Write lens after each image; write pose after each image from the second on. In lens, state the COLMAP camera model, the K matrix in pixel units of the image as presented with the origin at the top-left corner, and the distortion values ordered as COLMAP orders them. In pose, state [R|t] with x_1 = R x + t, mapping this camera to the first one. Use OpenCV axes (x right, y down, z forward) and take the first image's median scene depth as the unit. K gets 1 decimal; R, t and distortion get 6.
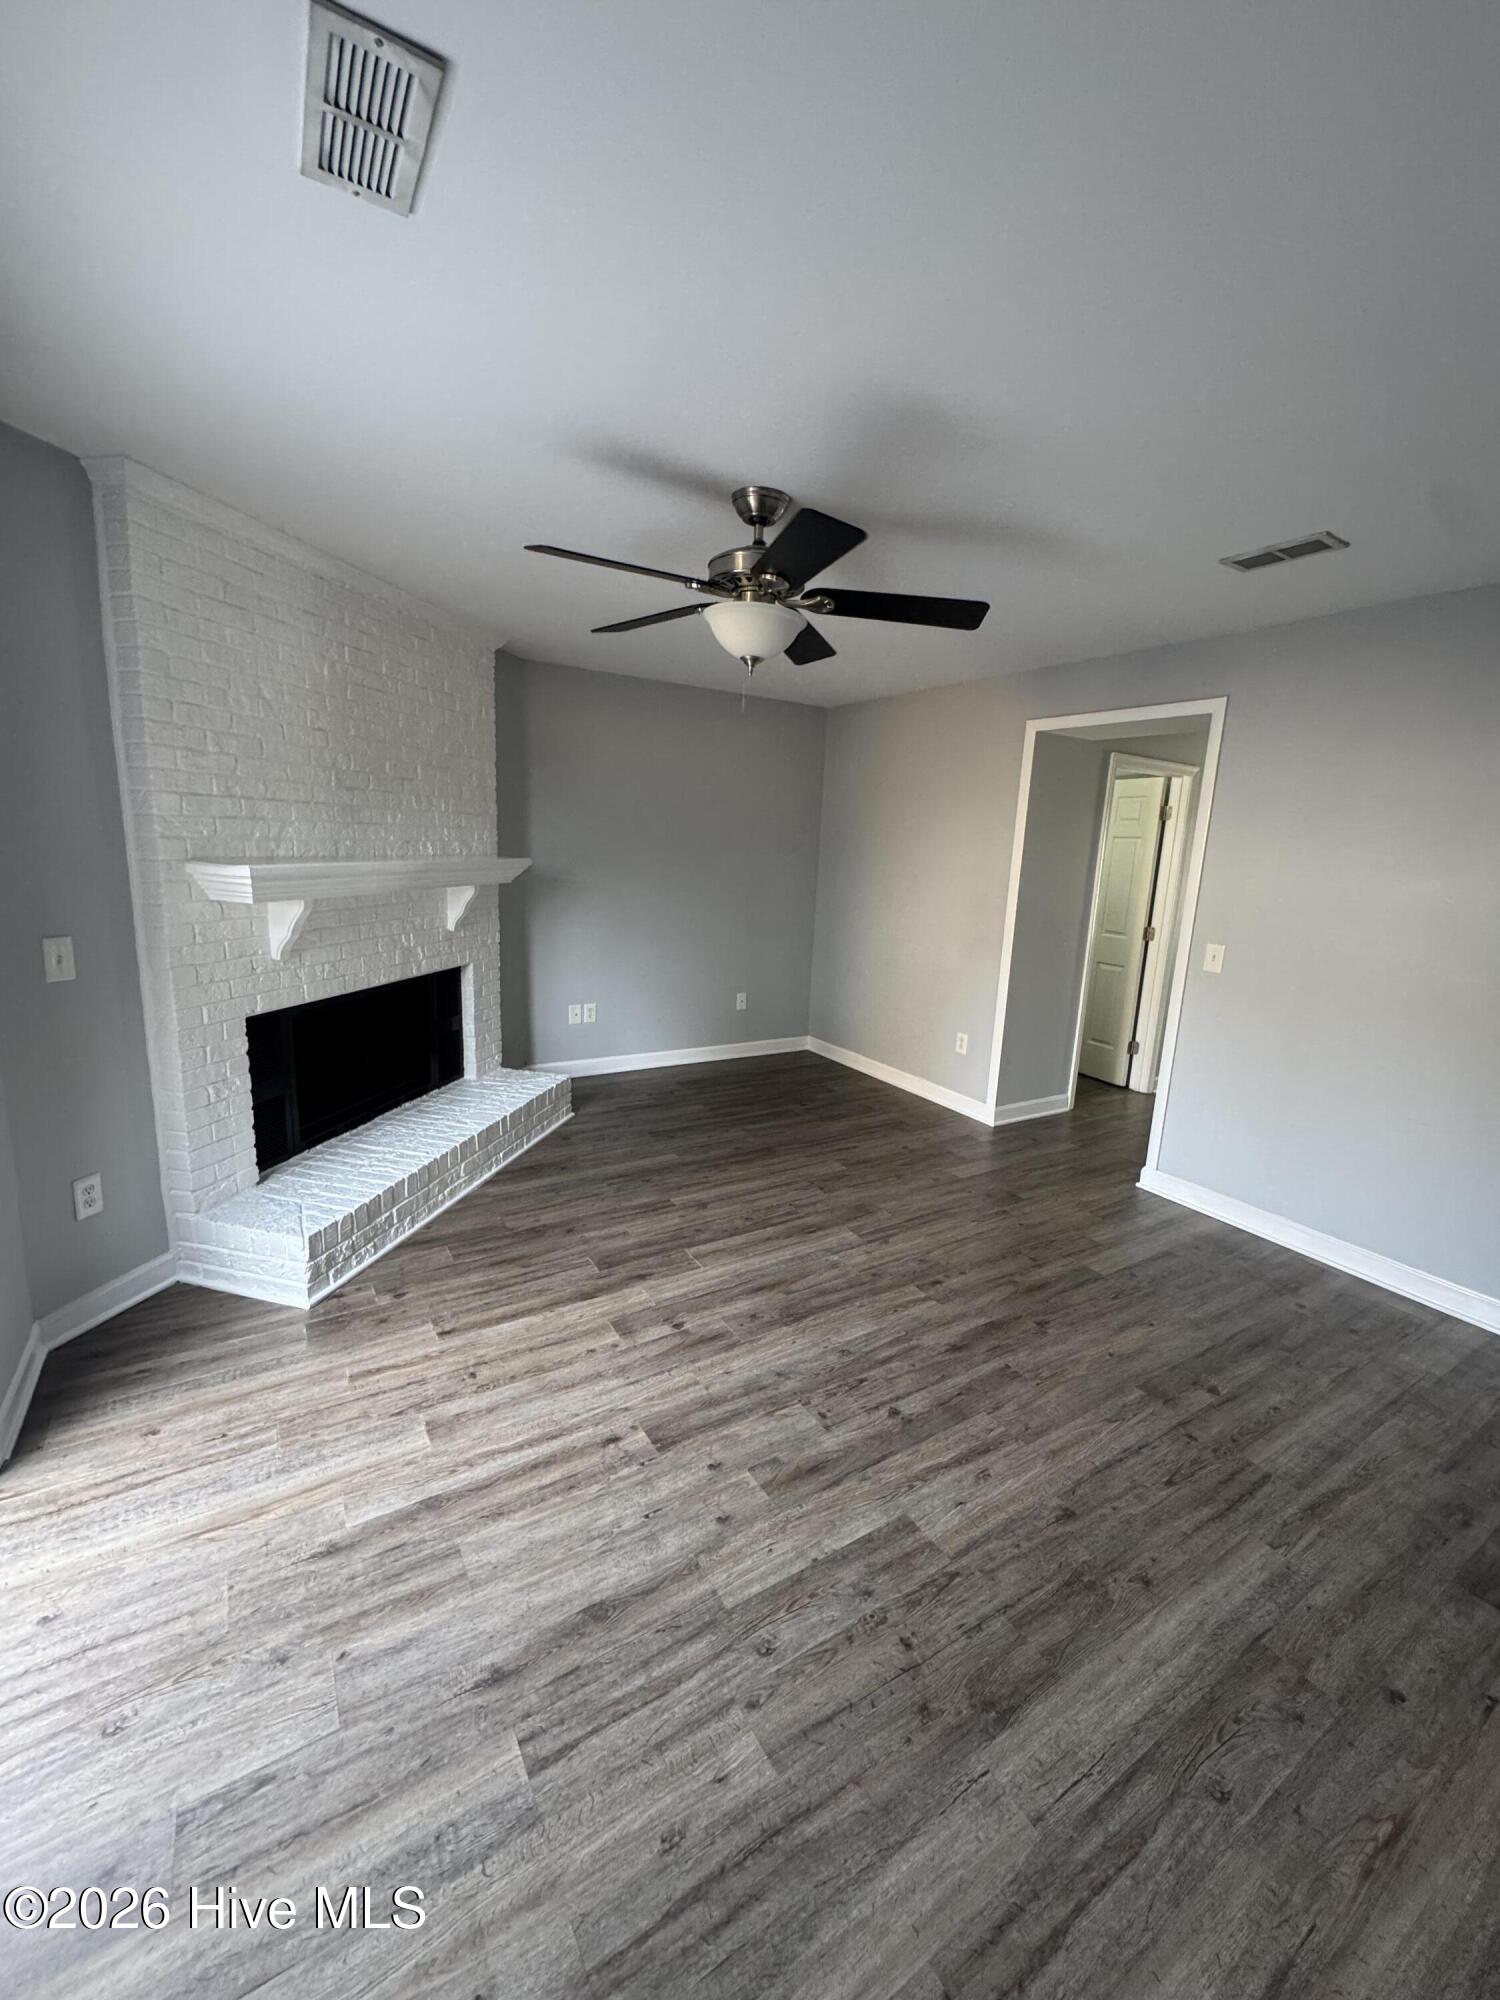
lens RADIAL K [[794.9, 0, 750.0], [0, 794.9, 1000.0], [0, 0, 1]] dist [-0.001467, 0.000393]
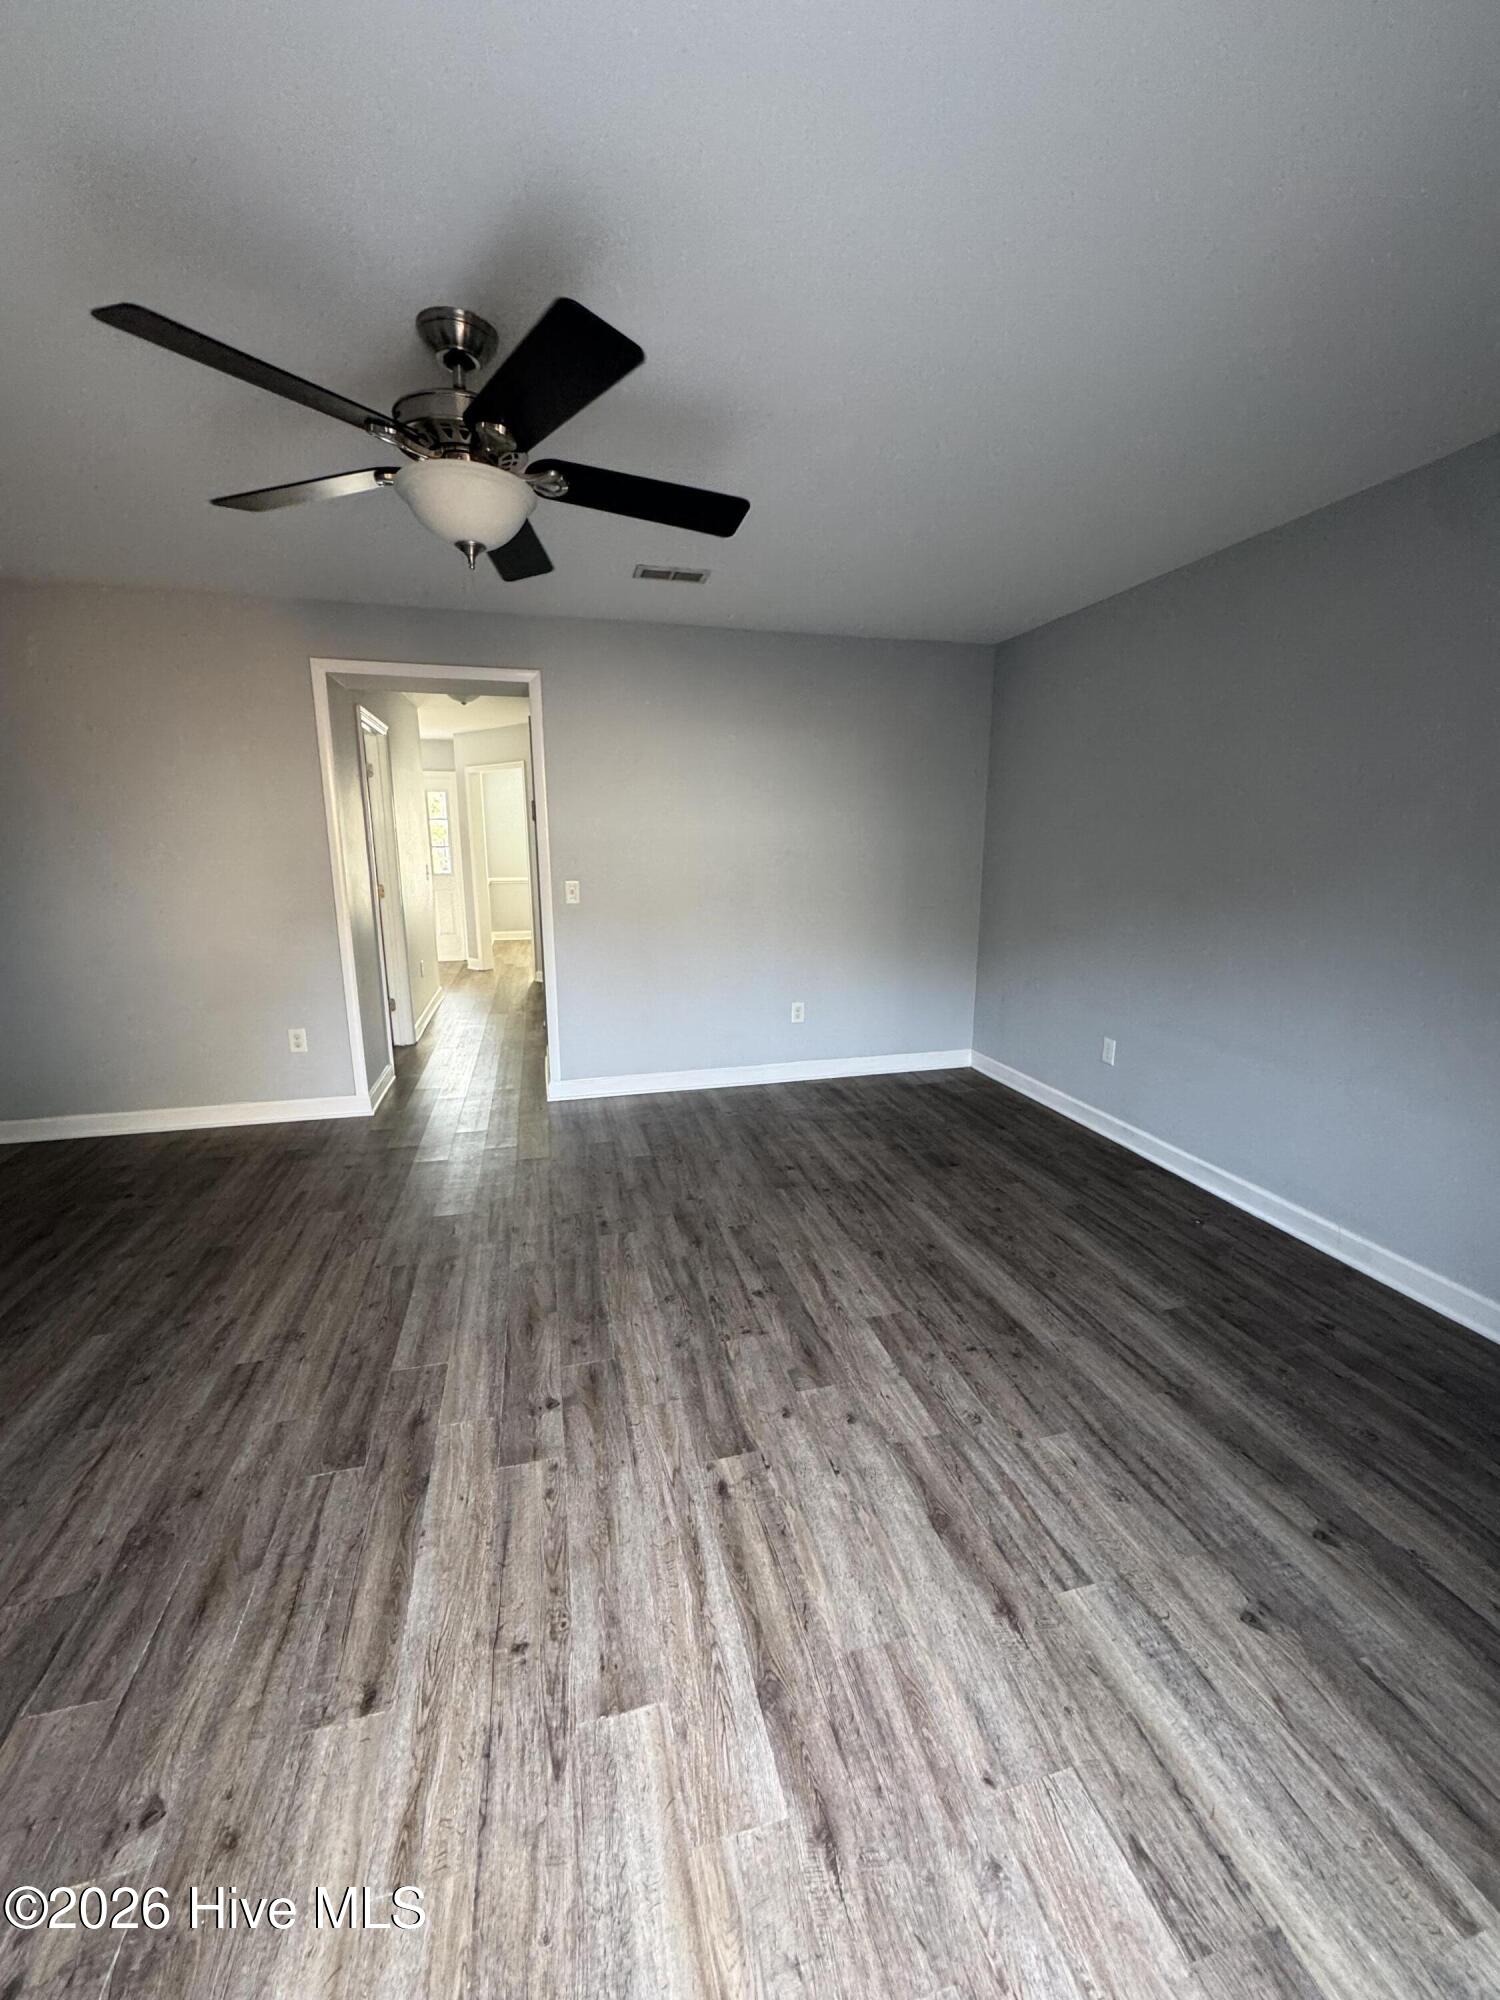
lens RADIAL K [[794.9, 0, 750.0], [0, 794.9, 1000.0], [0, 0, 1]] dist [-0.001467, 0.000393]
pose [[0.294866, -0.236907, 0.925705, -0.823940], [0.199602, 0.962677, 0.182789, -0.103535], [-0.934459, 0.130874, 0.331148, 0.611769]]
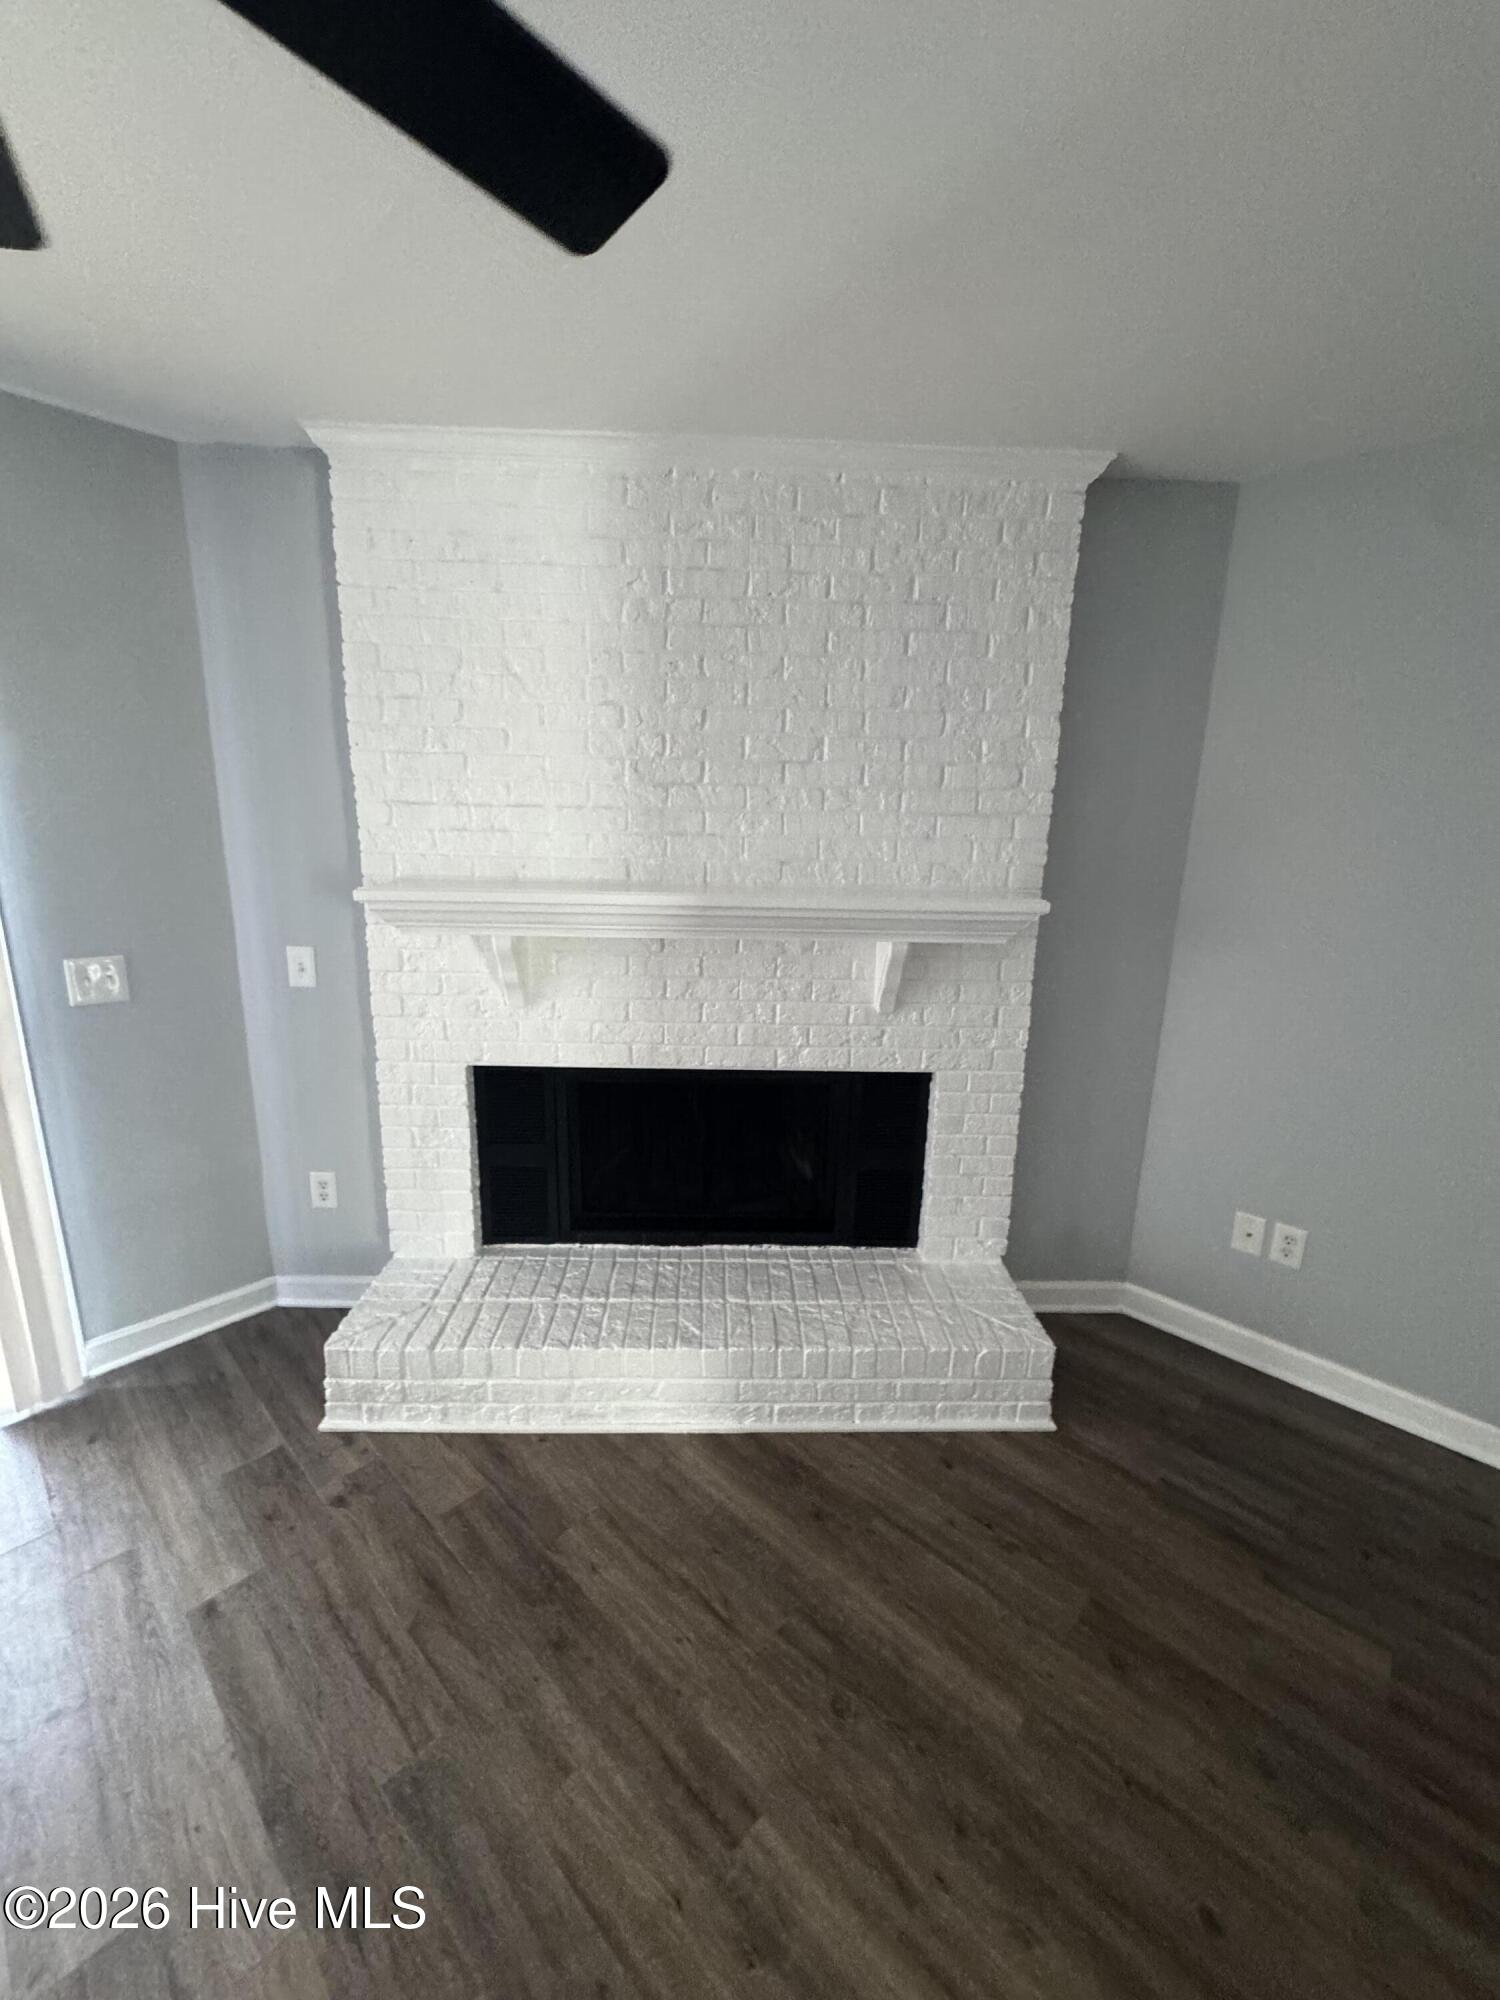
lens RADIAL K [[794.9, 0, 750.0], [0, 794.9, 1000.0], [0, 0, 1]] dist [-0.001467, 0.000393]
pose [[0.258114, 0.177858, -0.949602, 0.307296], [-0.202271, 0.971073, 0.126900, -0.283212], [0.944703, 0.159322, 0.286623, 1.365321]]
